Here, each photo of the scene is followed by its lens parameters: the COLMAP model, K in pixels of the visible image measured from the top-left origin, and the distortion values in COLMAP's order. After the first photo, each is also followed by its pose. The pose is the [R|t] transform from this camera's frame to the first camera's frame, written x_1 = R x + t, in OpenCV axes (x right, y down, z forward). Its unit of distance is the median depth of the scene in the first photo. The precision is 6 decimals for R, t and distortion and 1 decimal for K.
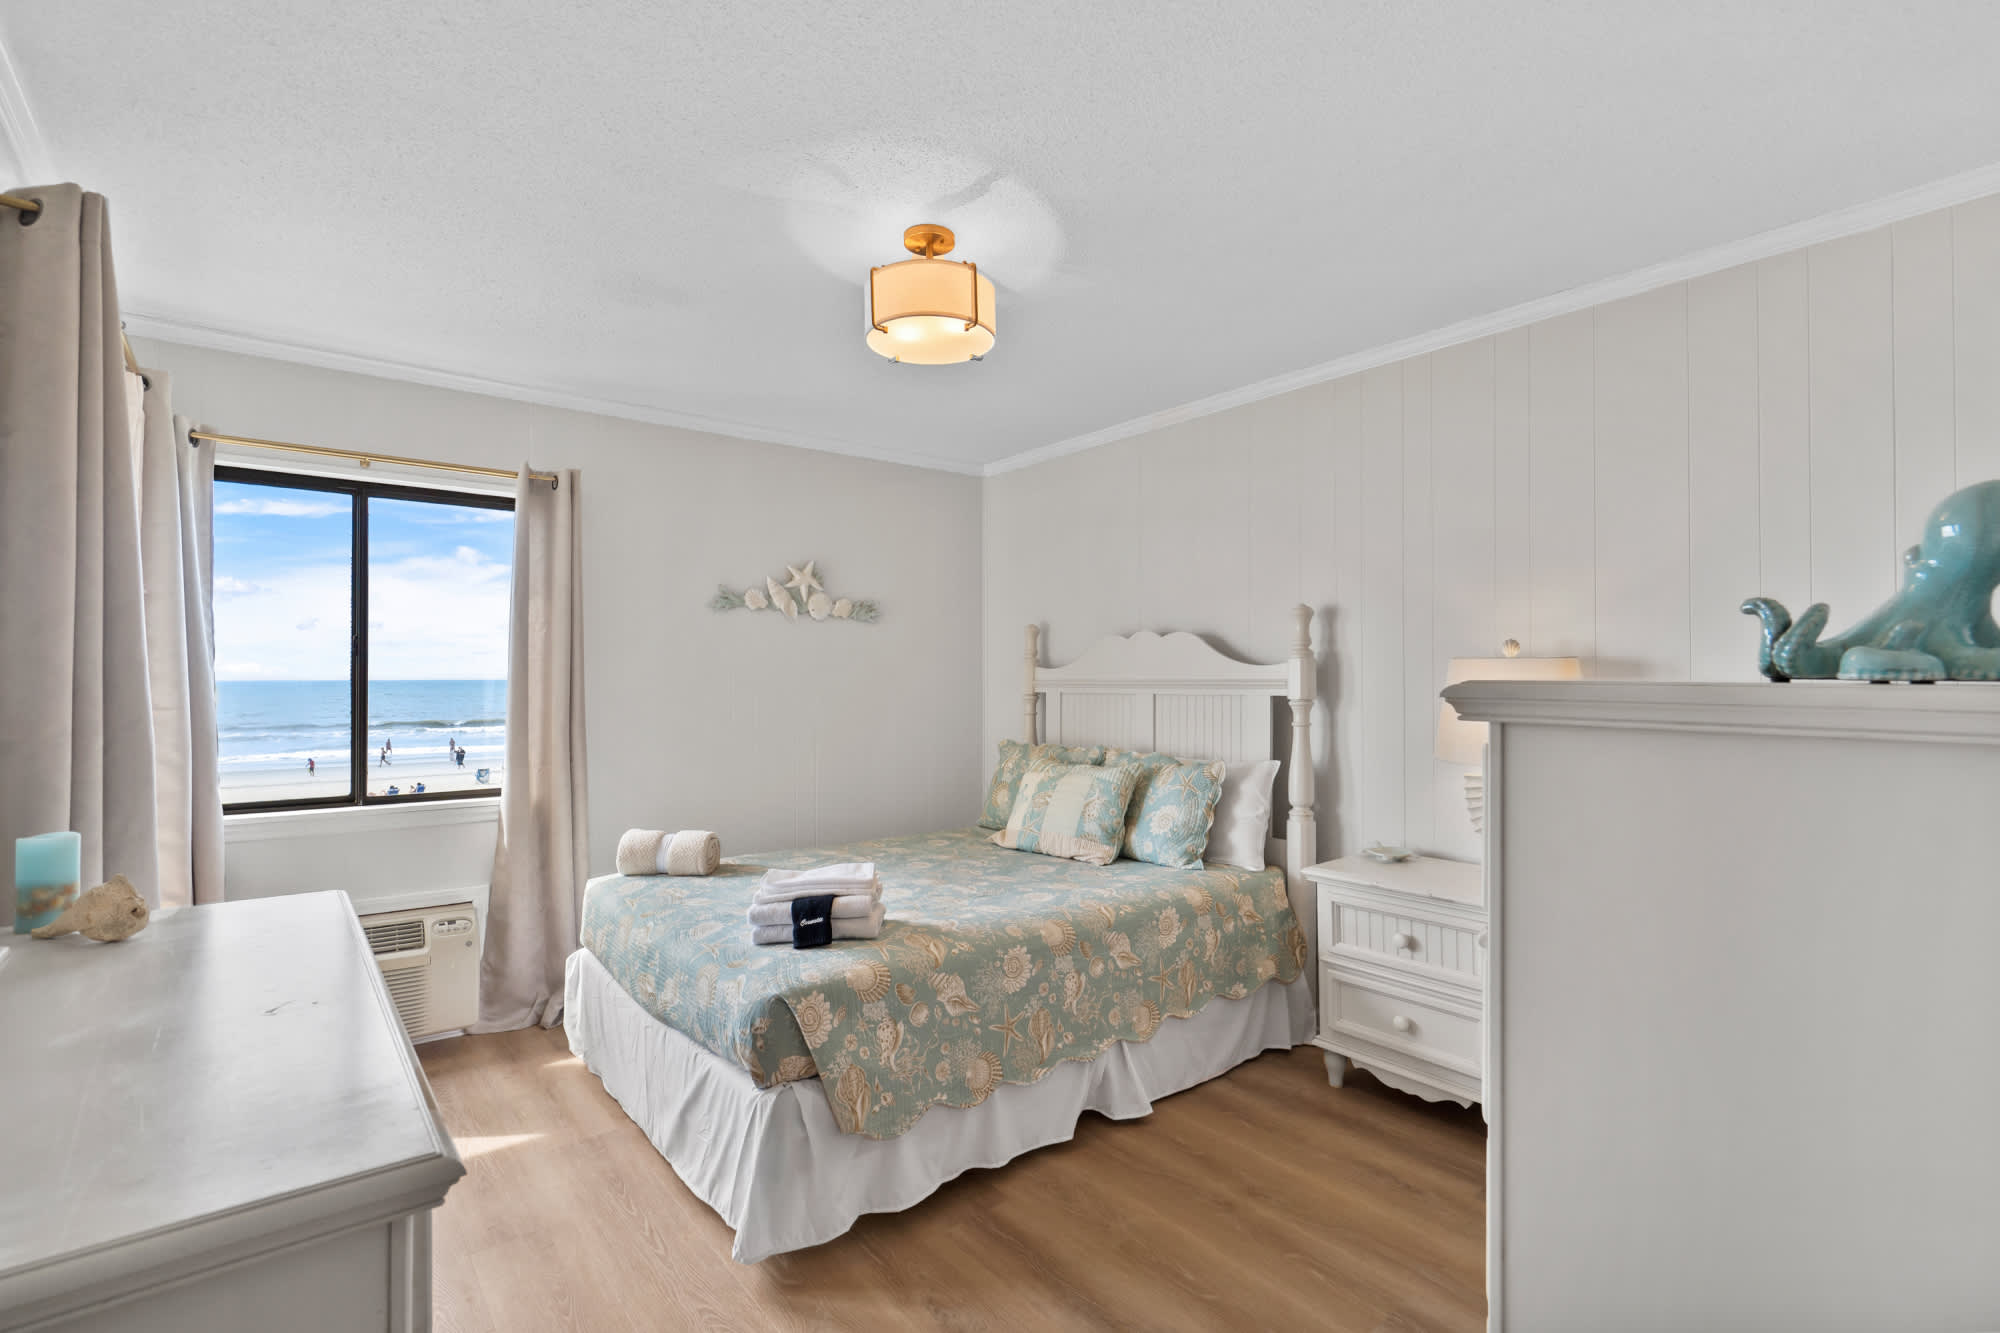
lens RADIAL K [[918.2, 0, 1002.1], [0, 918.2, 674.8], [0, 0, 1]] dist [-0.003565, -0.000364]
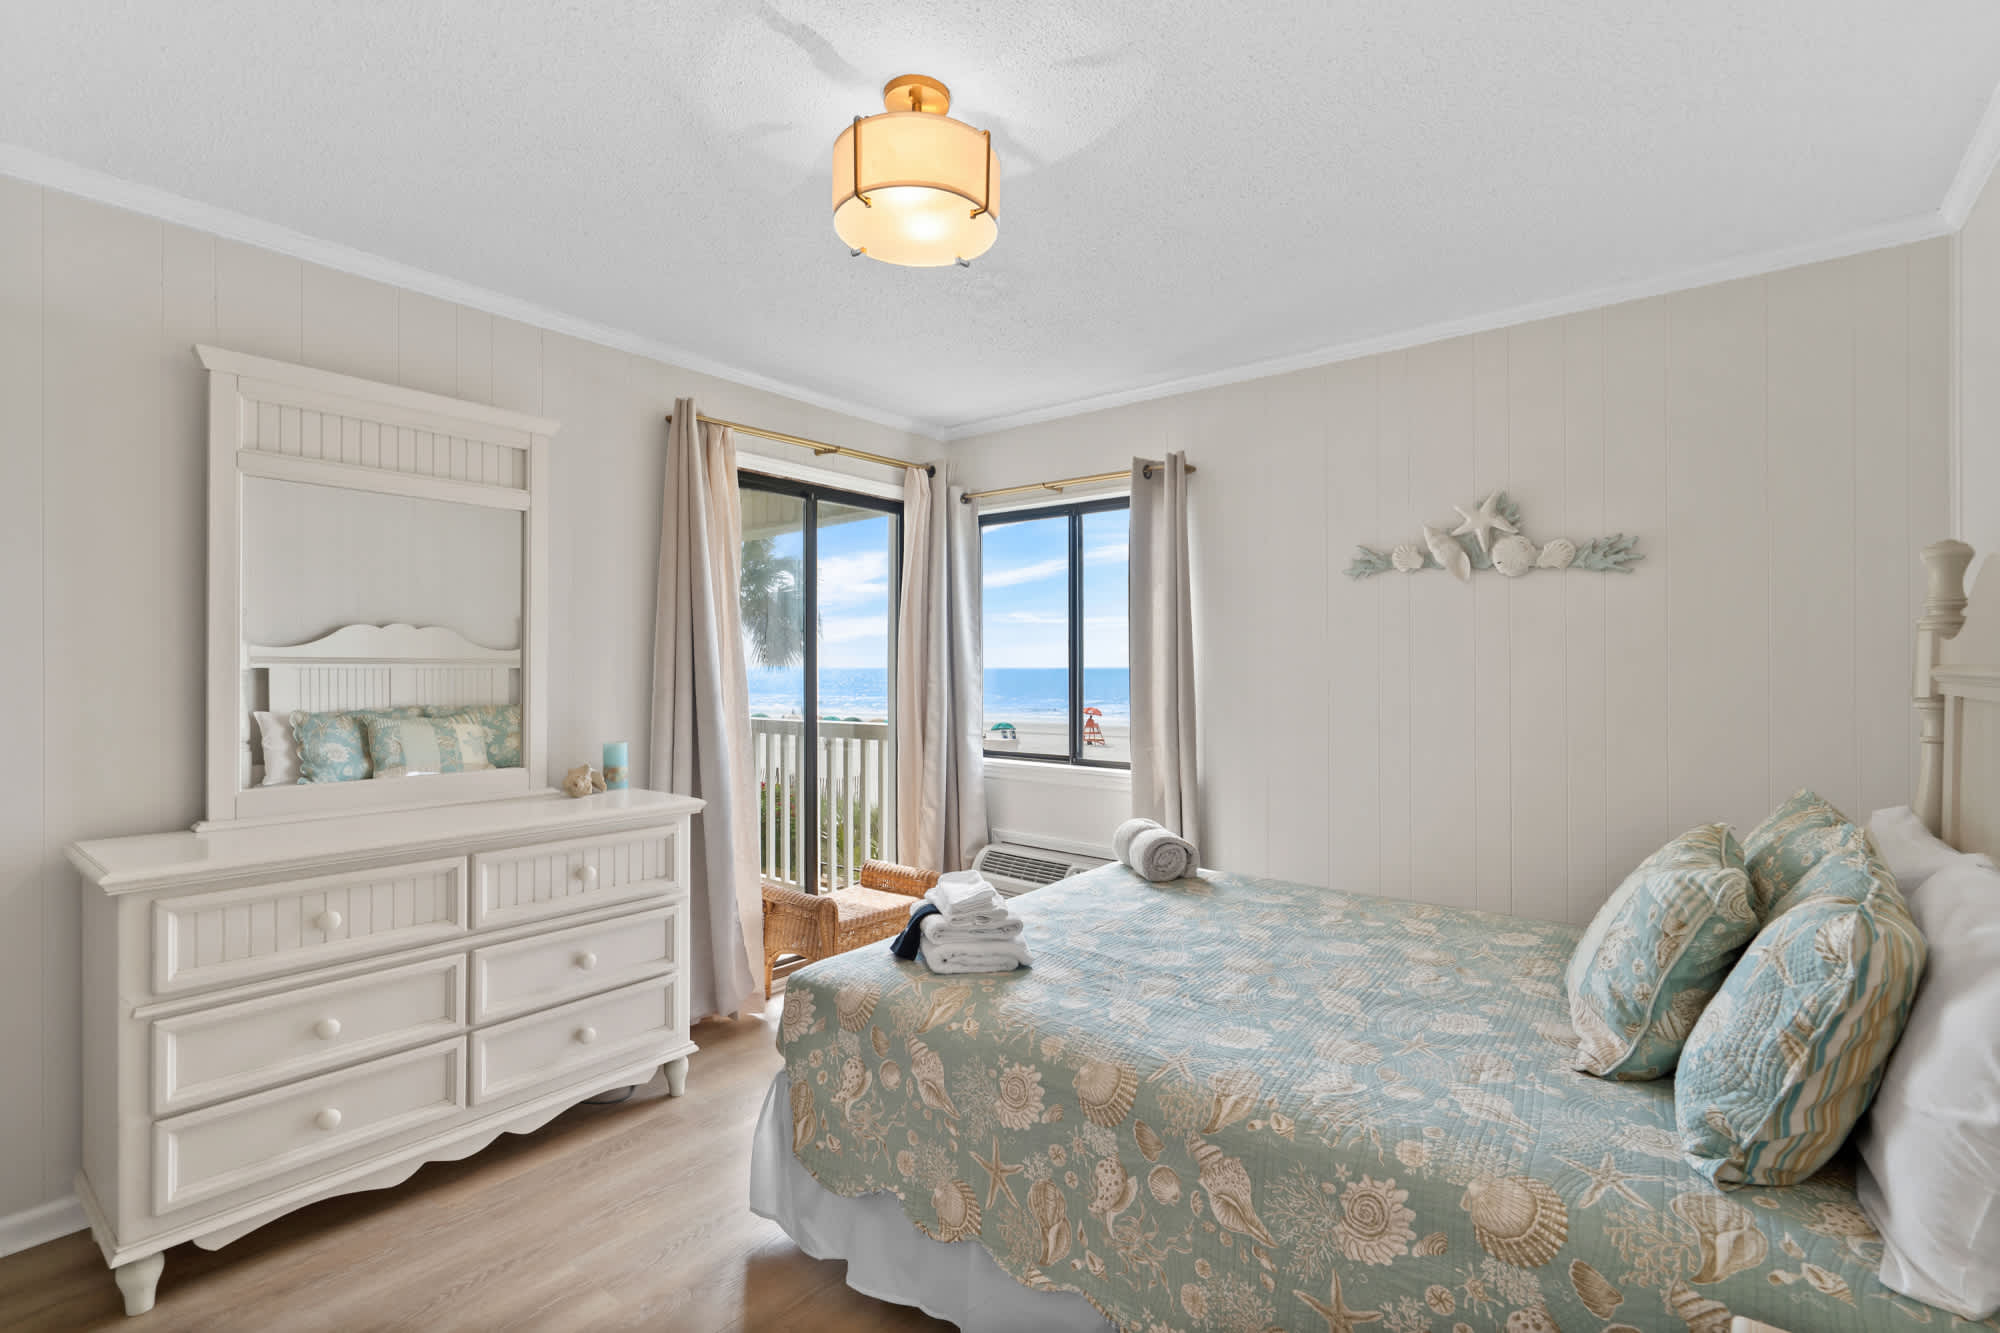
lens RADIAL K [[918.2, 0, 1000.9], [0, 918.2, 666.9], [0, 0, 1]] dist [-0.003565, -0.000364]
pose [[0.221516, 0.004521, -0.975146, 0.561039], [0.005835, 0.999965, 0.005962, 0.001792], [0.975139, -0.007011, 0.221482, 0.709553]]
